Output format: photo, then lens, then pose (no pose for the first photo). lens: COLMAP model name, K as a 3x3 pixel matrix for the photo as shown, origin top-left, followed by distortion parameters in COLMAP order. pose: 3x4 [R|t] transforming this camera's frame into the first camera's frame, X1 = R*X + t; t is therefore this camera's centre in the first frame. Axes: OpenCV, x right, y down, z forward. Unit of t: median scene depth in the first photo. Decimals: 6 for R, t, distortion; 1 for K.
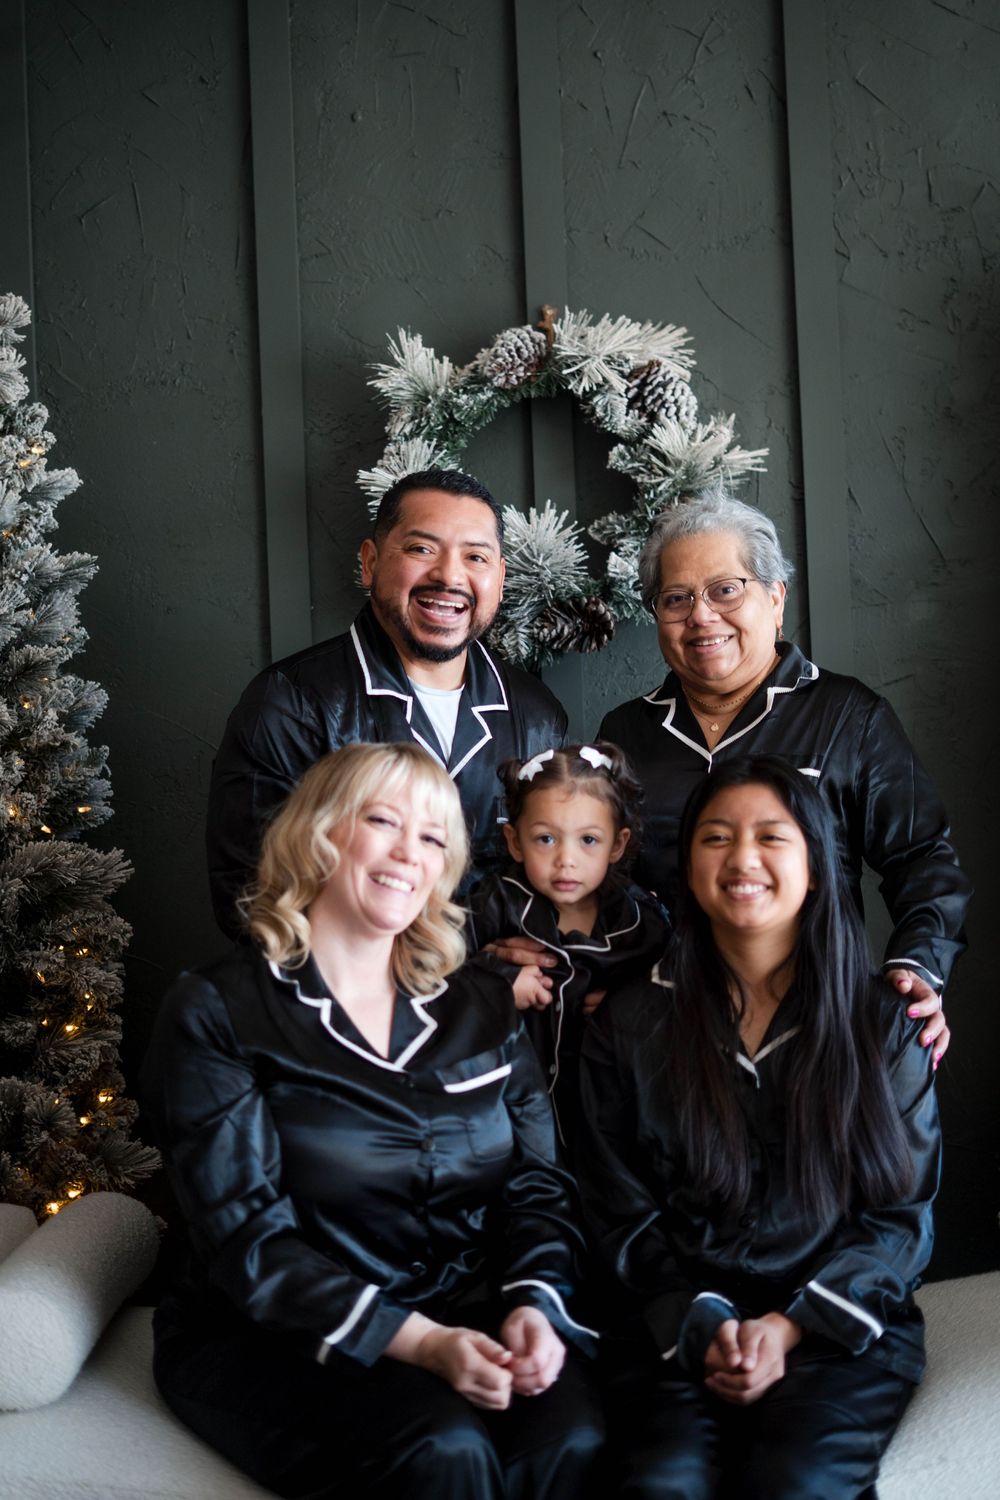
lens RADIAL K [[2214.9, 0, 471.0], [0, 2214.9, 753.3], [0, 0, 1]] dist [-0.021798, -0.001740]
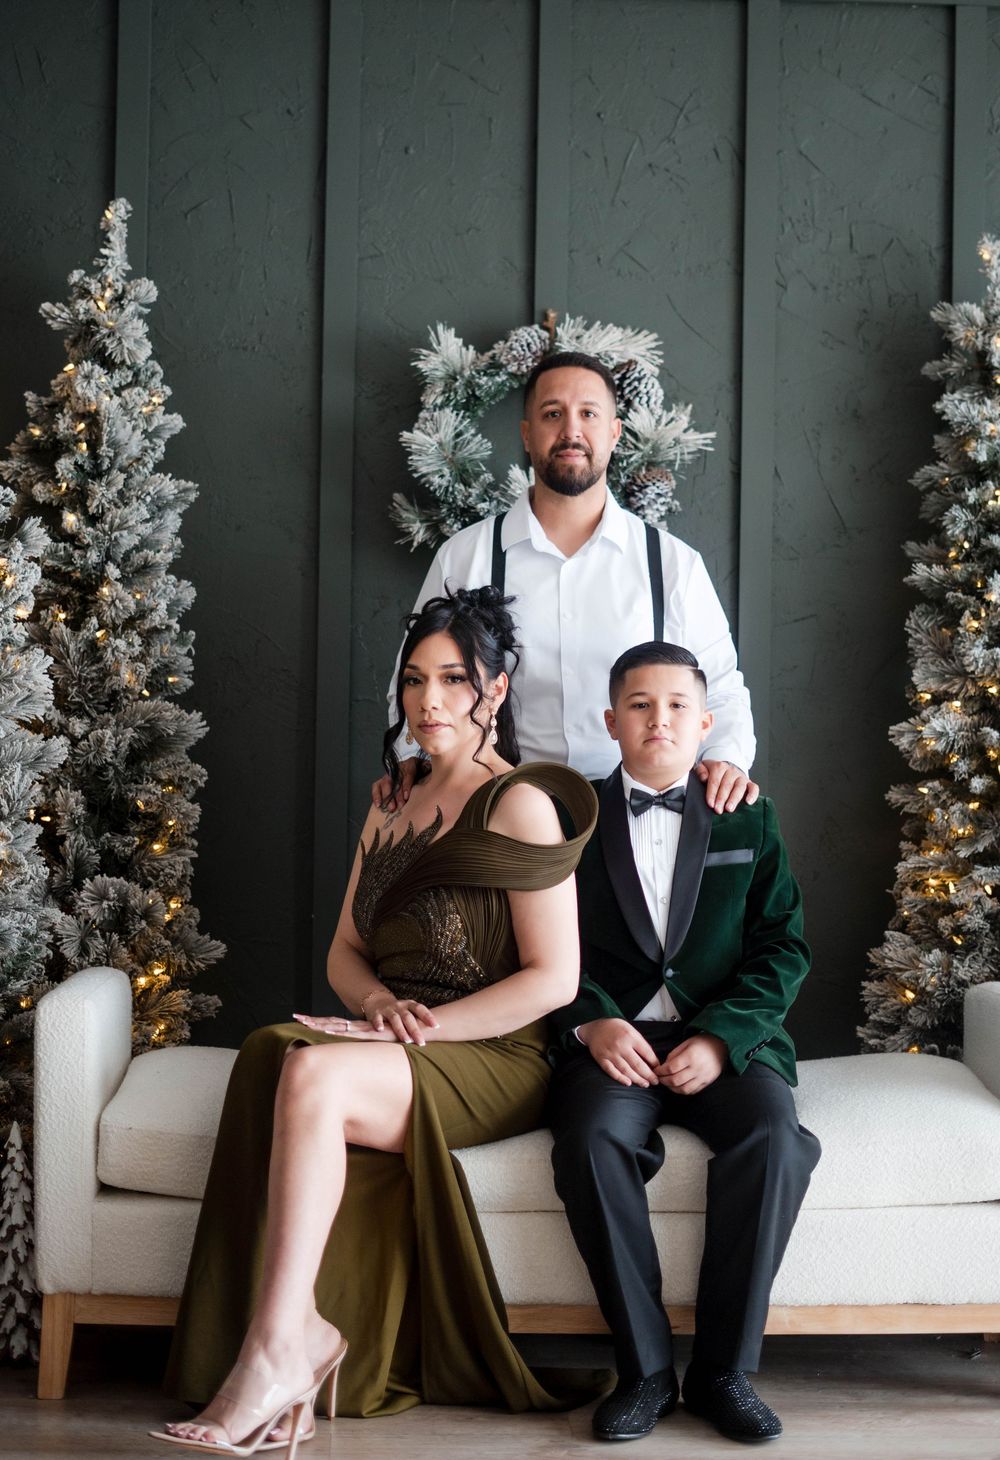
lens RADIAL K [[2338.6, 0, 459.7], [0, 2338.6, 634.6], [0, 0, 1]] dist [0.006811, -0.180677]
pose [[0.996973, 0.061274, 0.047856, -0.073451], [-0.060478, 0.998009, -0.017905, 0.013262], [-0.048858, 0.014957, 0.998694, -0.357297]]
